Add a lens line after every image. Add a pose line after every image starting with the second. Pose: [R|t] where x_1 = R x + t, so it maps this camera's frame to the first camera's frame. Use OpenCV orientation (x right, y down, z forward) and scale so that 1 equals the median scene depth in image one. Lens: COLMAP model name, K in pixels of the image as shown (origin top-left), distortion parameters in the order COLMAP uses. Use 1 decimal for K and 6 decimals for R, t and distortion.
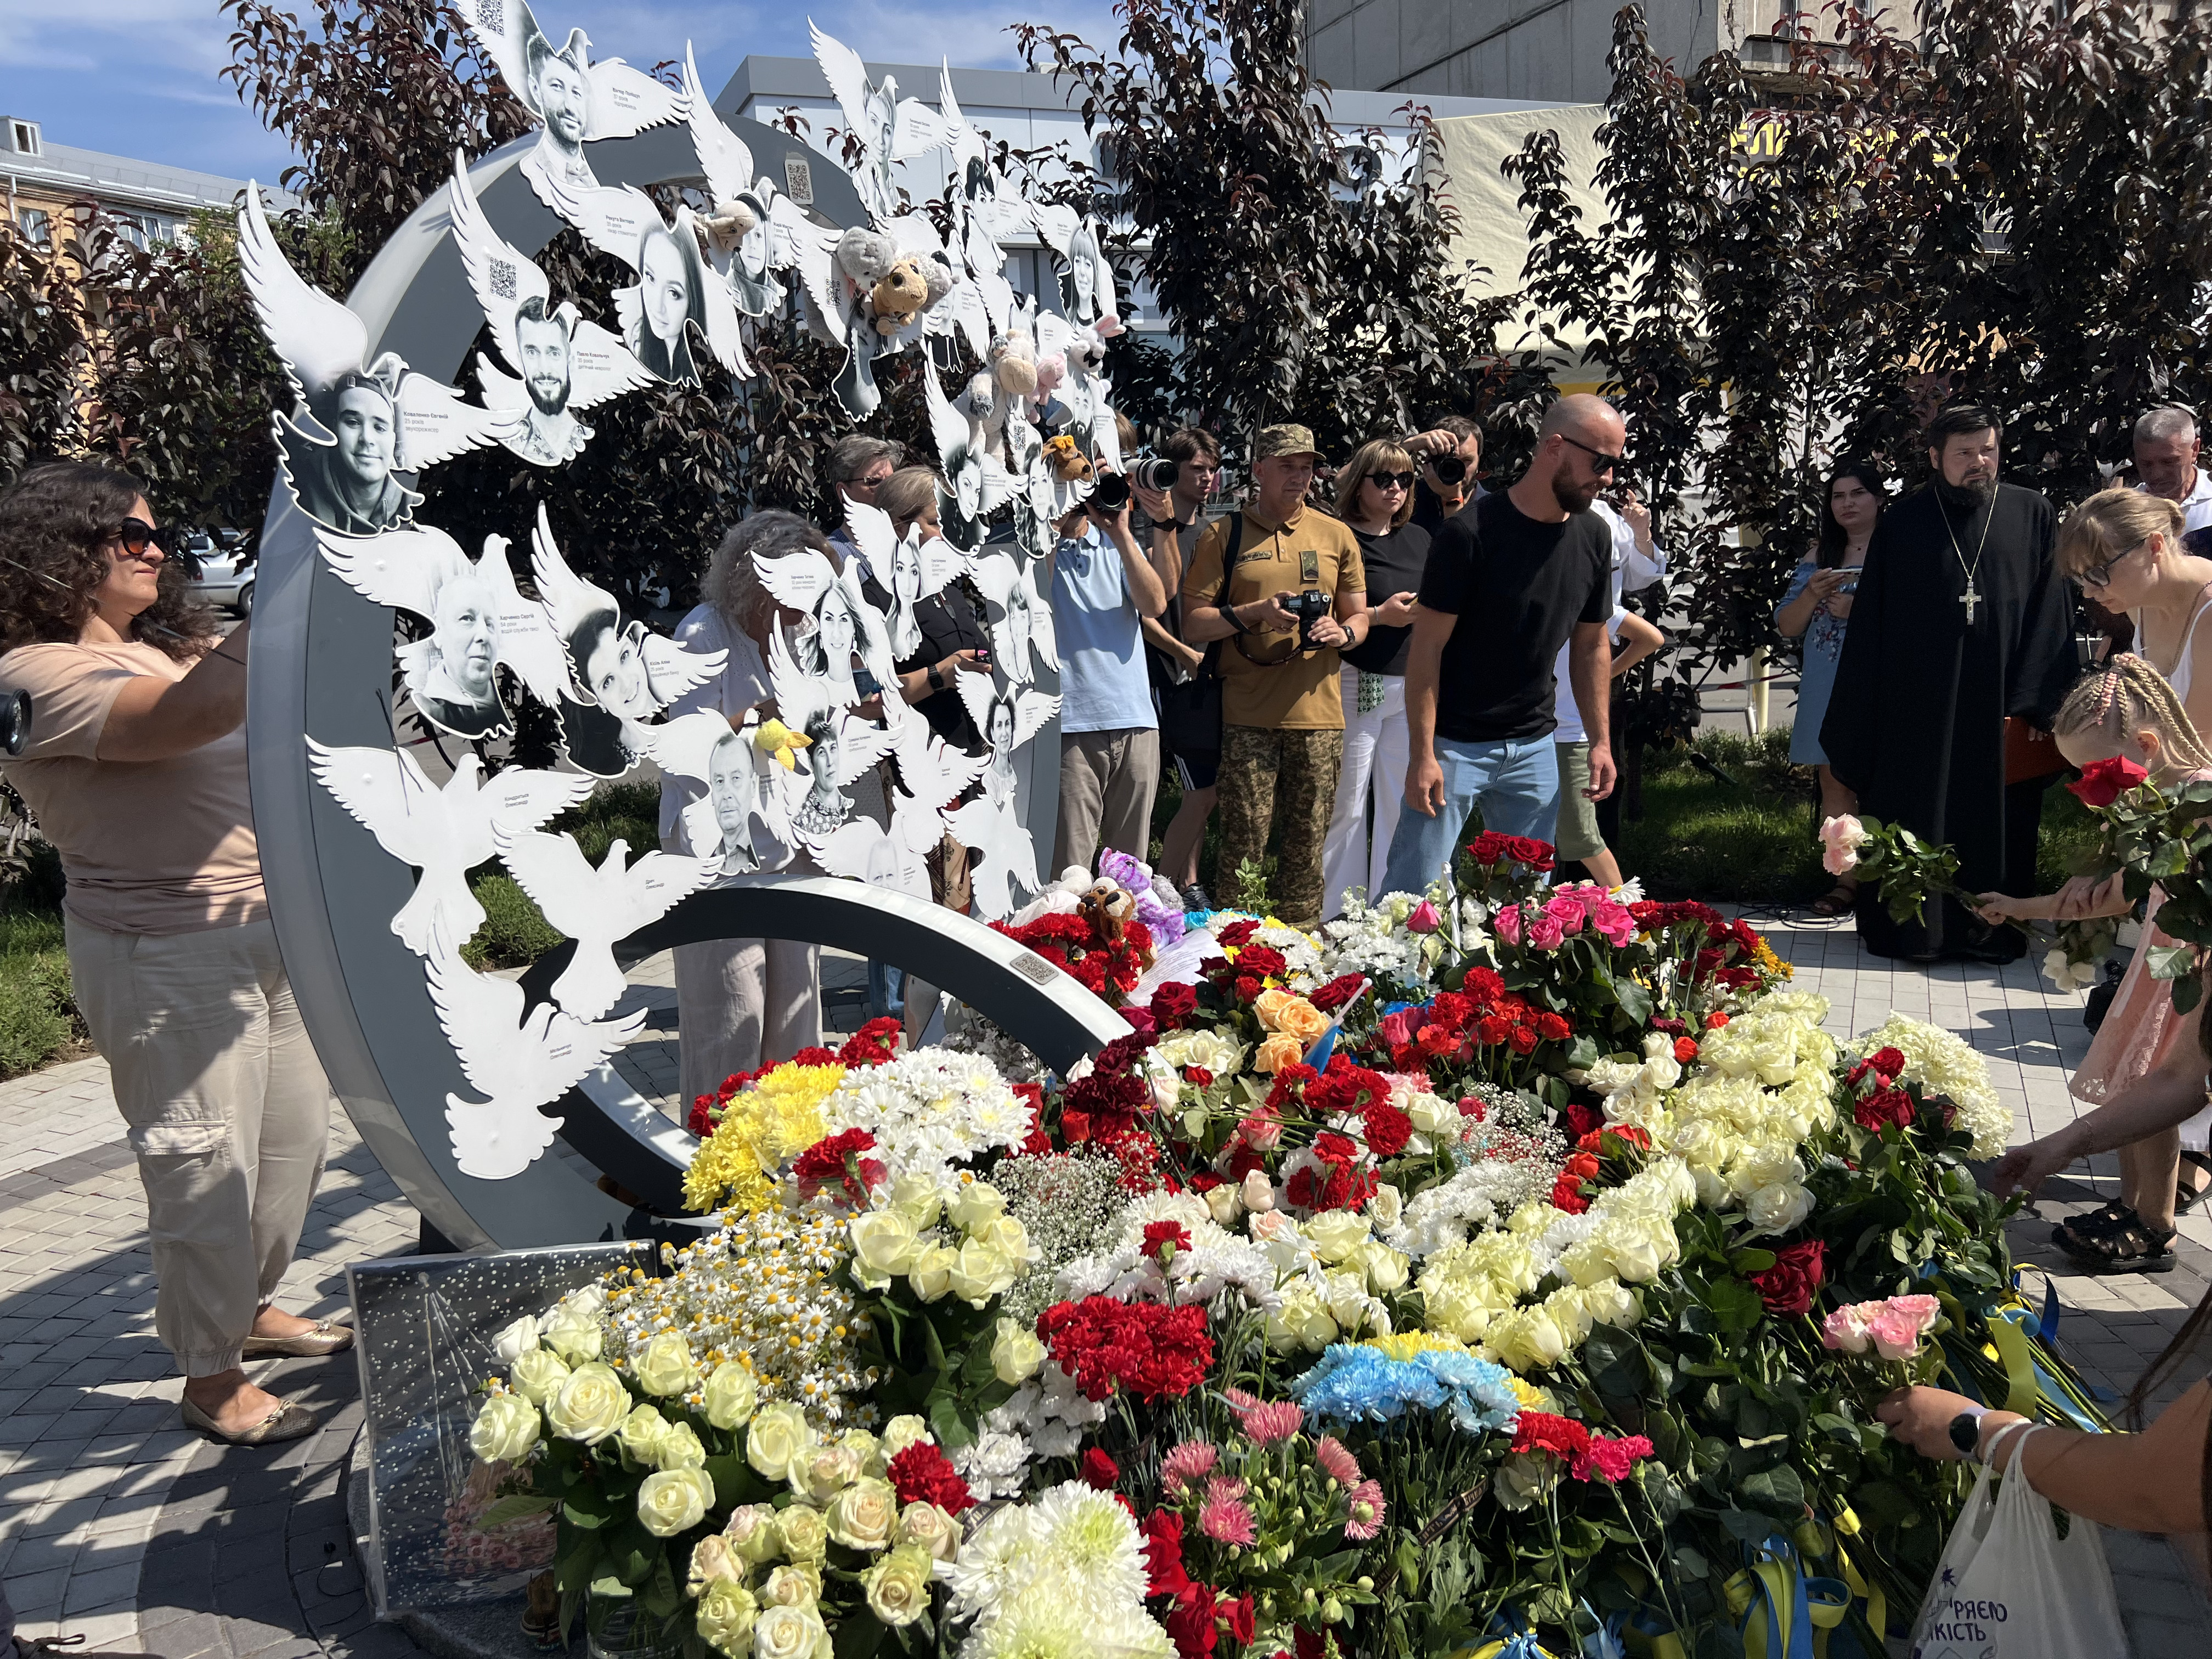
lens RADIAL K [[1679.4, 0, 1114.6], [0, 1679.4, 824.7], [0, 0, 1]] dist [0.070842, -0.068236]
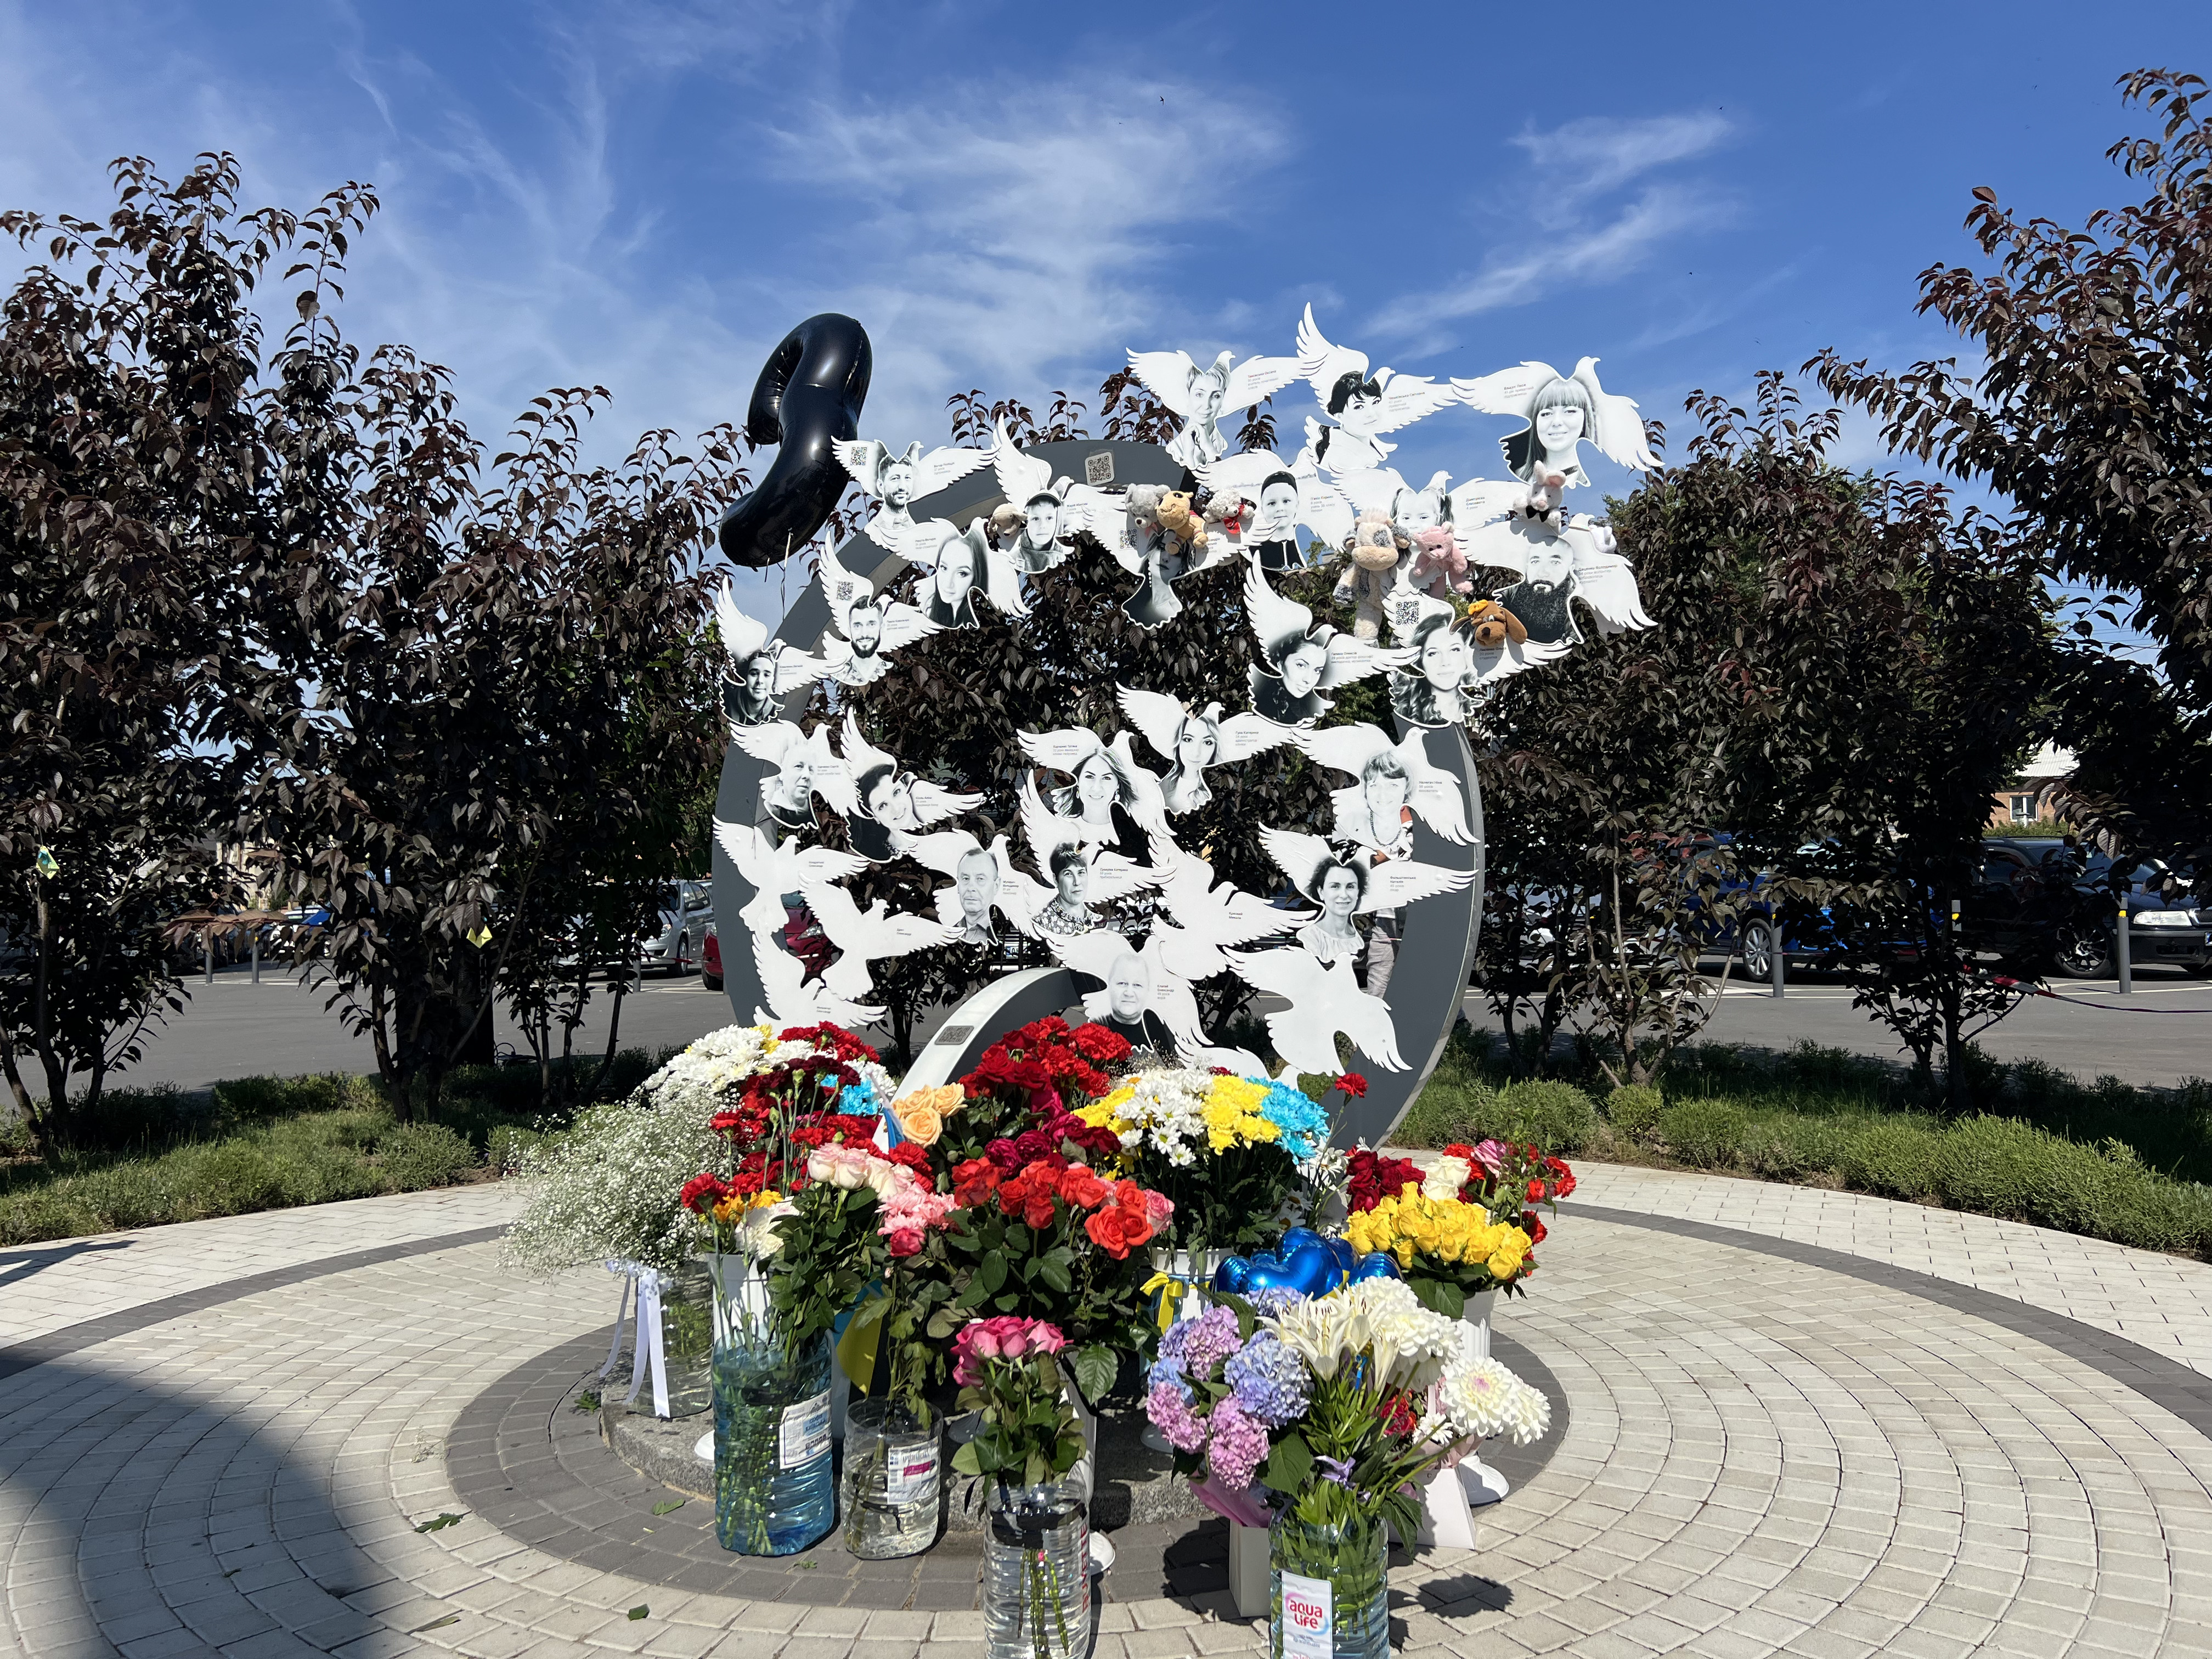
lens RADIAL K [[1679.4, 0, 1110.0], [0, 1679.4, 837.0], [0, 0, 1]] dist [0.070842, -0.068236]
pose [[0.003316, 0.012212, -0.999920, 1.175156], [-0.168075, 0.985707, 0.011481, -0.093730], [0.985769, 0.168024, 0.005321, 1.022581]]
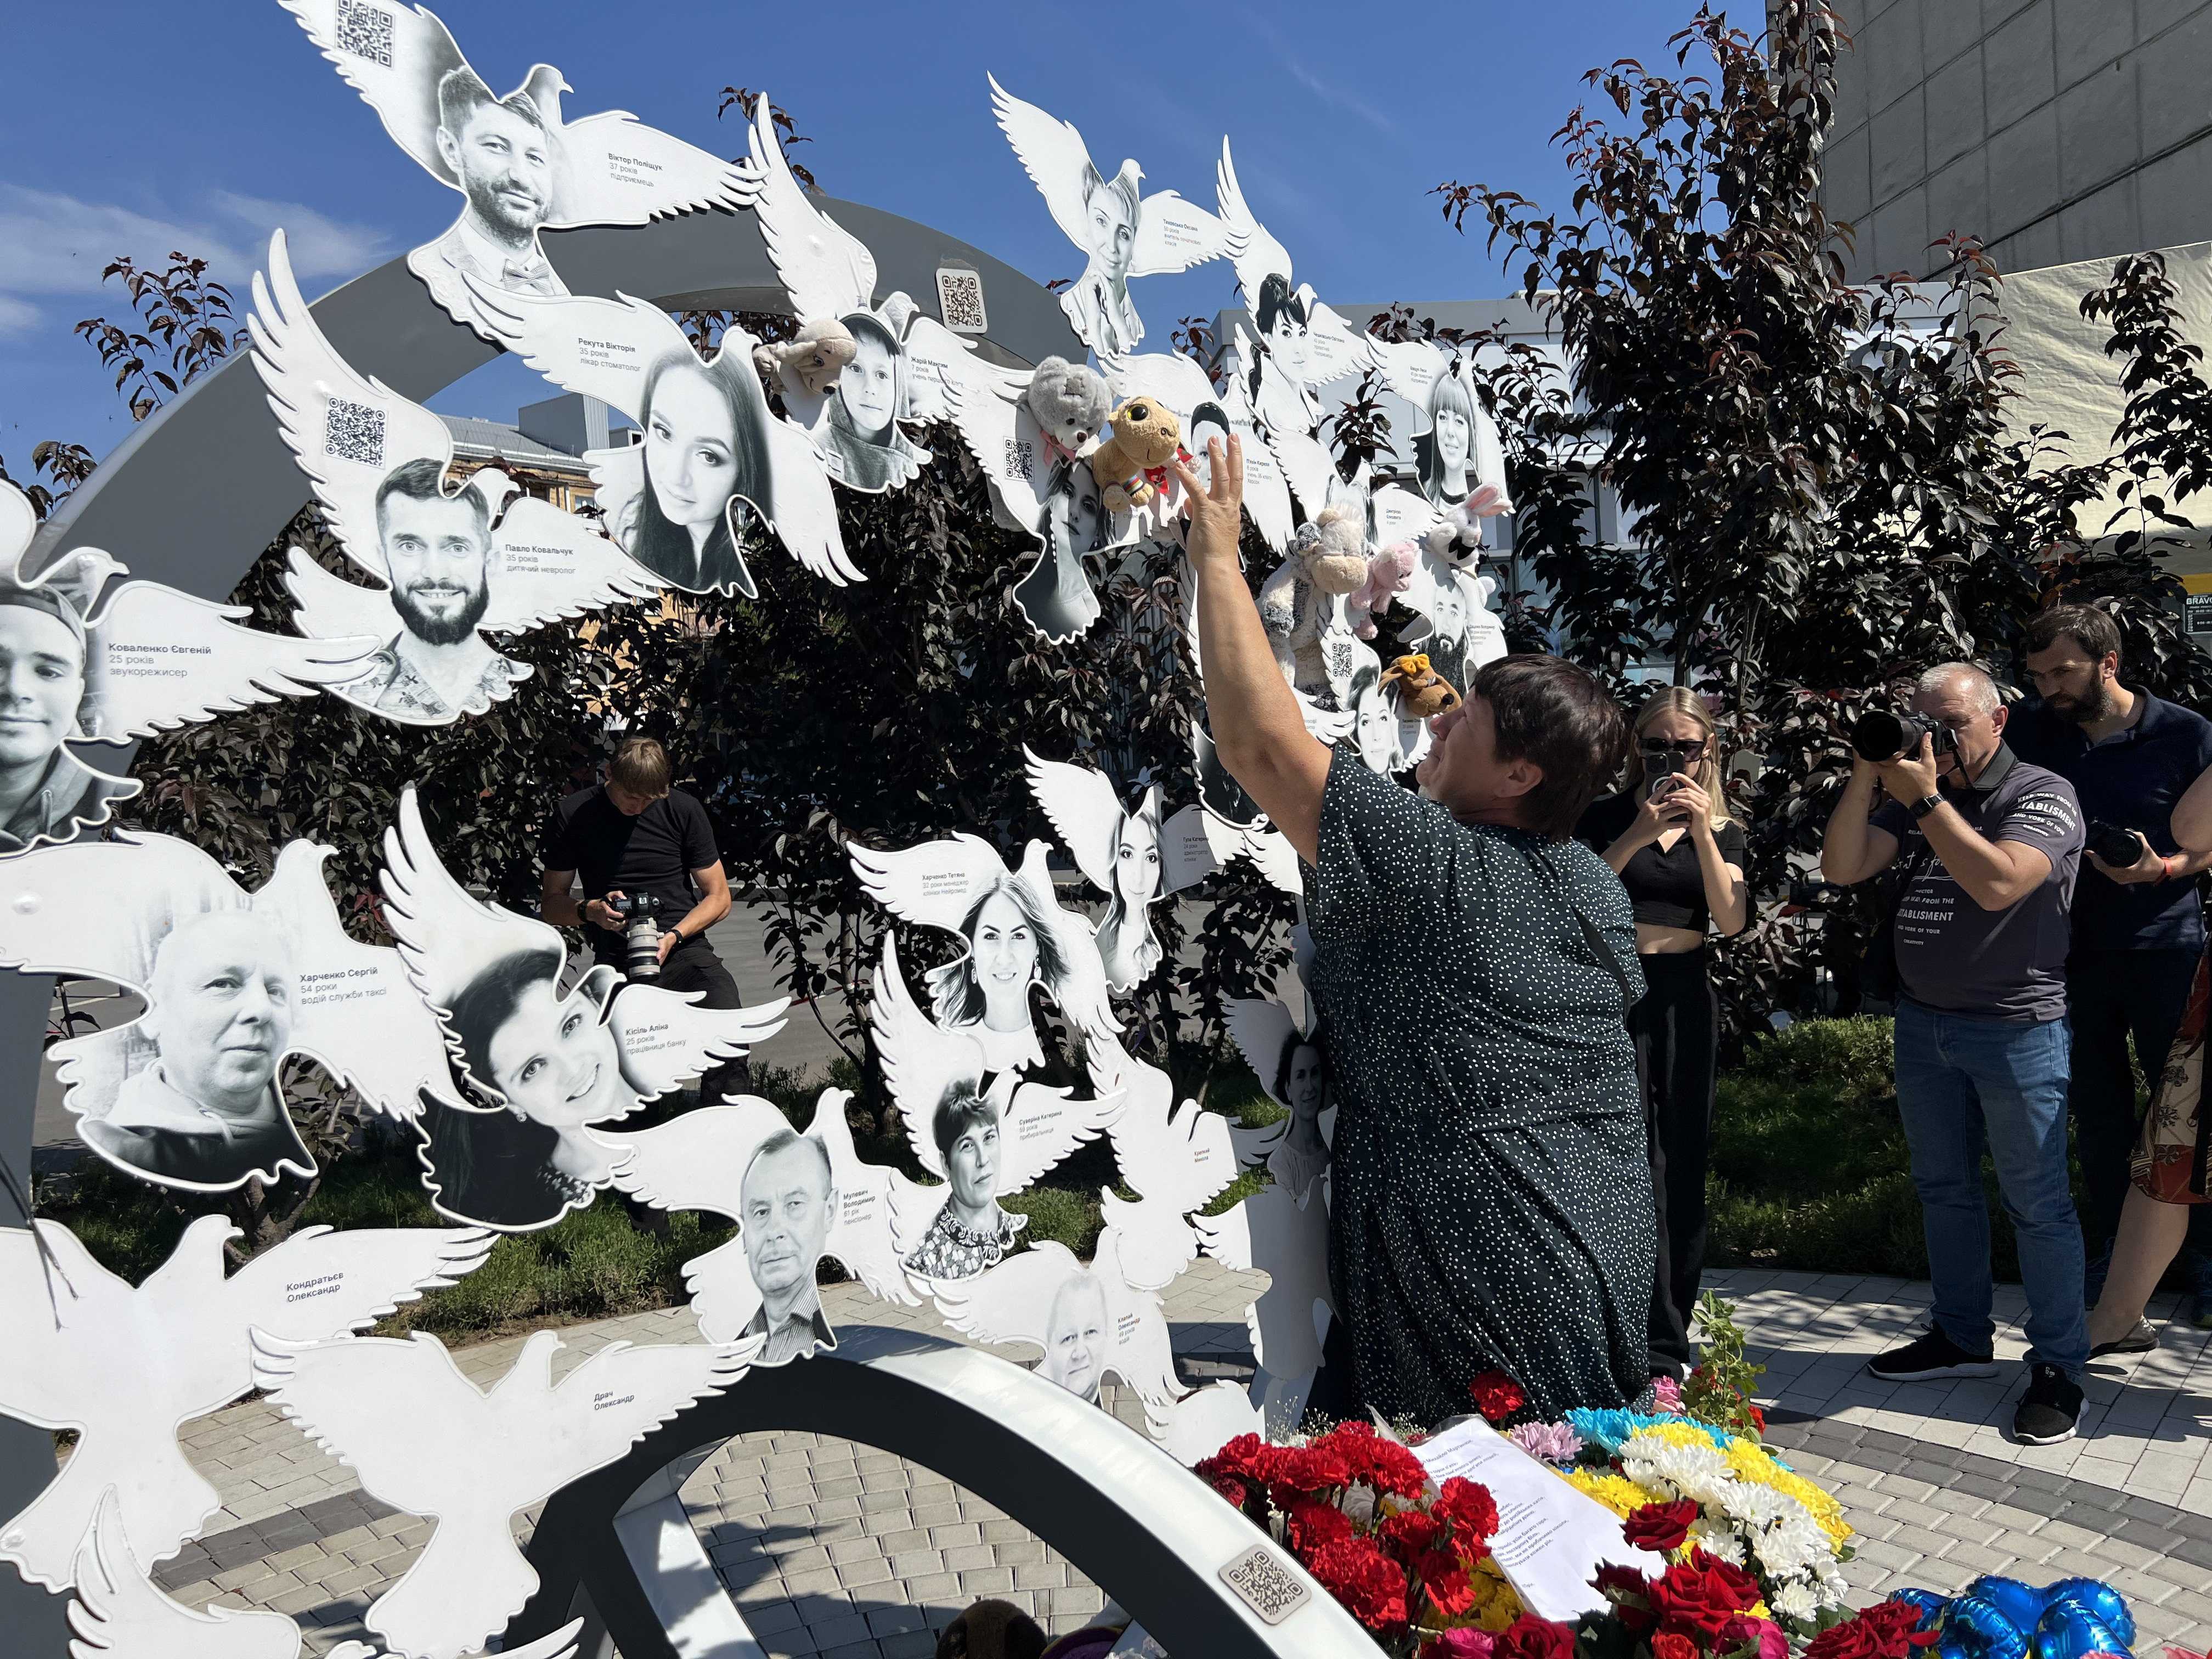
lens RADIAL K [[1679.4, 0, 1114.6], [0, 1679.4, 830.1], [0, 0, 1]] dist [0.070842, -0.068236]
pose [[0.958421, -0.002257, -0.285347, 0.063092], [-0.035053, 0.991465, -0.125575, -0.083918], [0.283195, 0.130356, 0.950162, 0.391207]]
